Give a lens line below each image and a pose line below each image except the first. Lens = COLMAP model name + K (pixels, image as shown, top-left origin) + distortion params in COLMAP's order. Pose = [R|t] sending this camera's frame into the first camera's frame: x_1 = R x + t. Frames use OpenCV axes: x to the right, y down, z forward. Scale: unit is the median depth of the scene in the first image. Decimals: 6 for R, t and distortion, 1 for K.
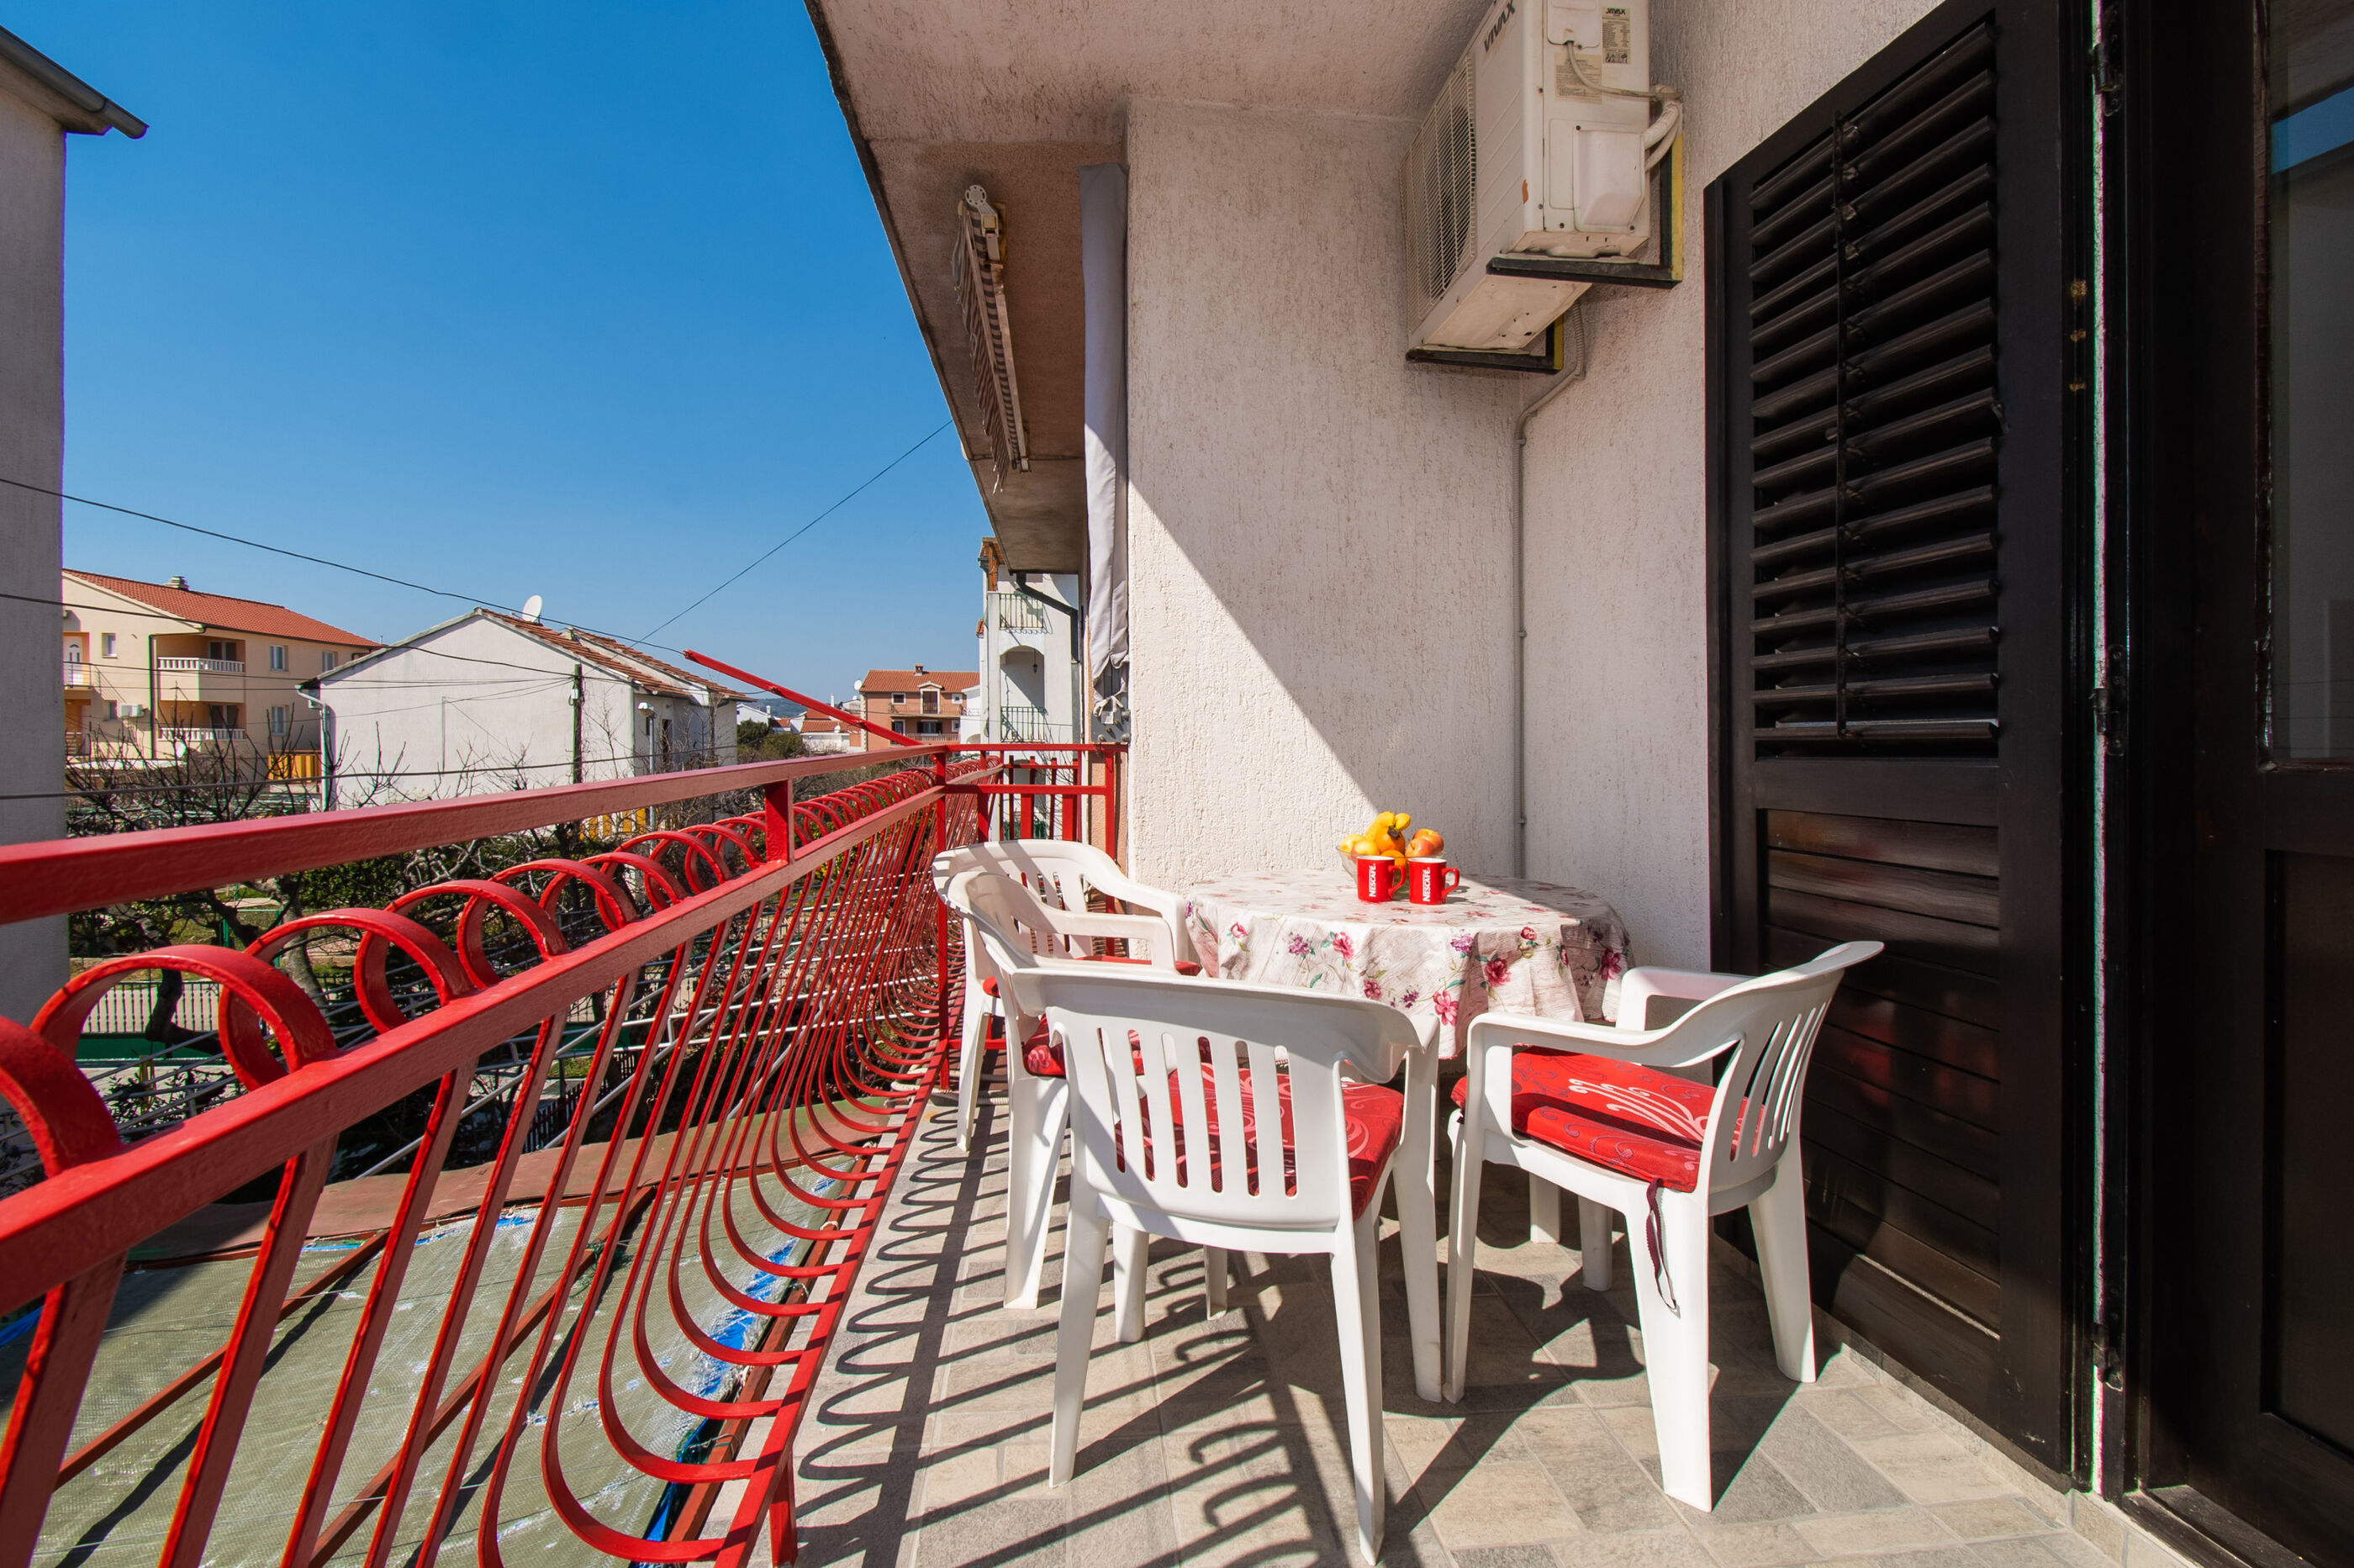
lens RADIAL K [[1081.3, 0, 1170.9], [0, 1081.3, 815.5], [0, 0, 1]] dist [0.001481, -0.010888]
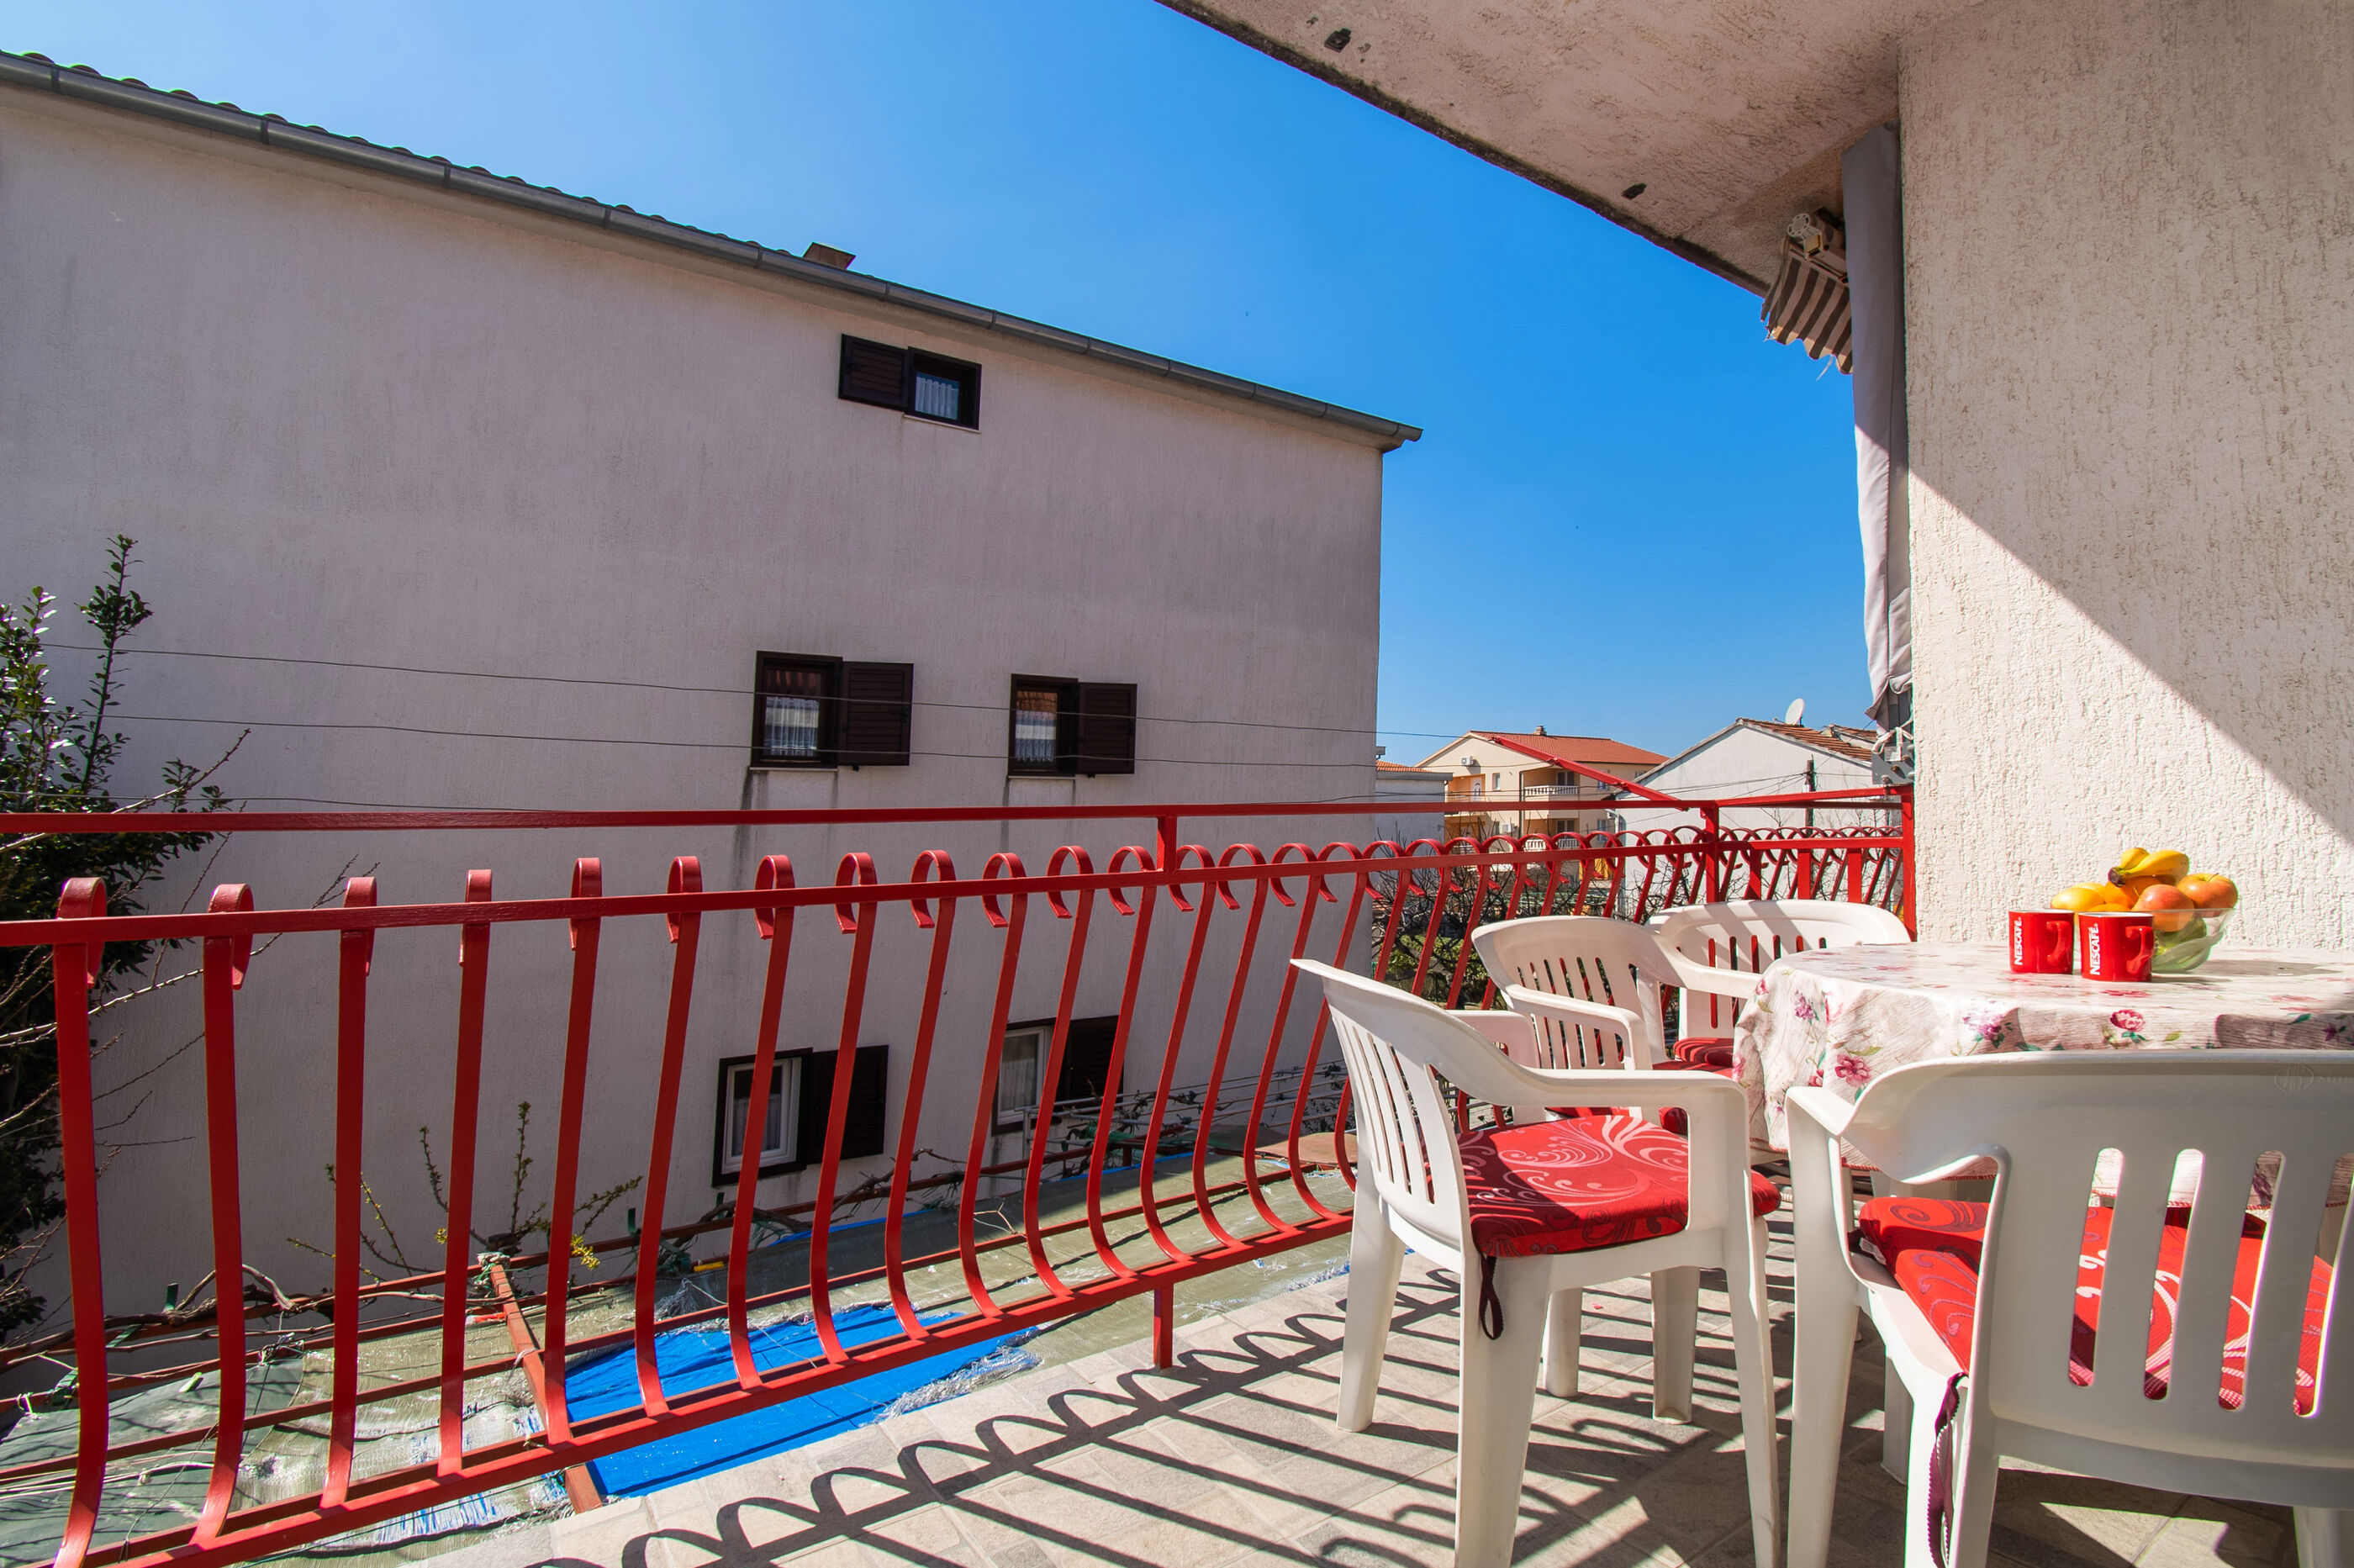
lens RADIAL K [[1055.9, 0, 1163.9], [0, 1055.9, 796.5], [0, 0, 1]] dist [0.000406, -0.012412]
pose [[0.448060, -0.073846, -0.890948, 0.405806], [-0.026546, 0.995044, -0.095824, 0.034155], [0.893609, 0.066586, 0.443879, 0.142929]]
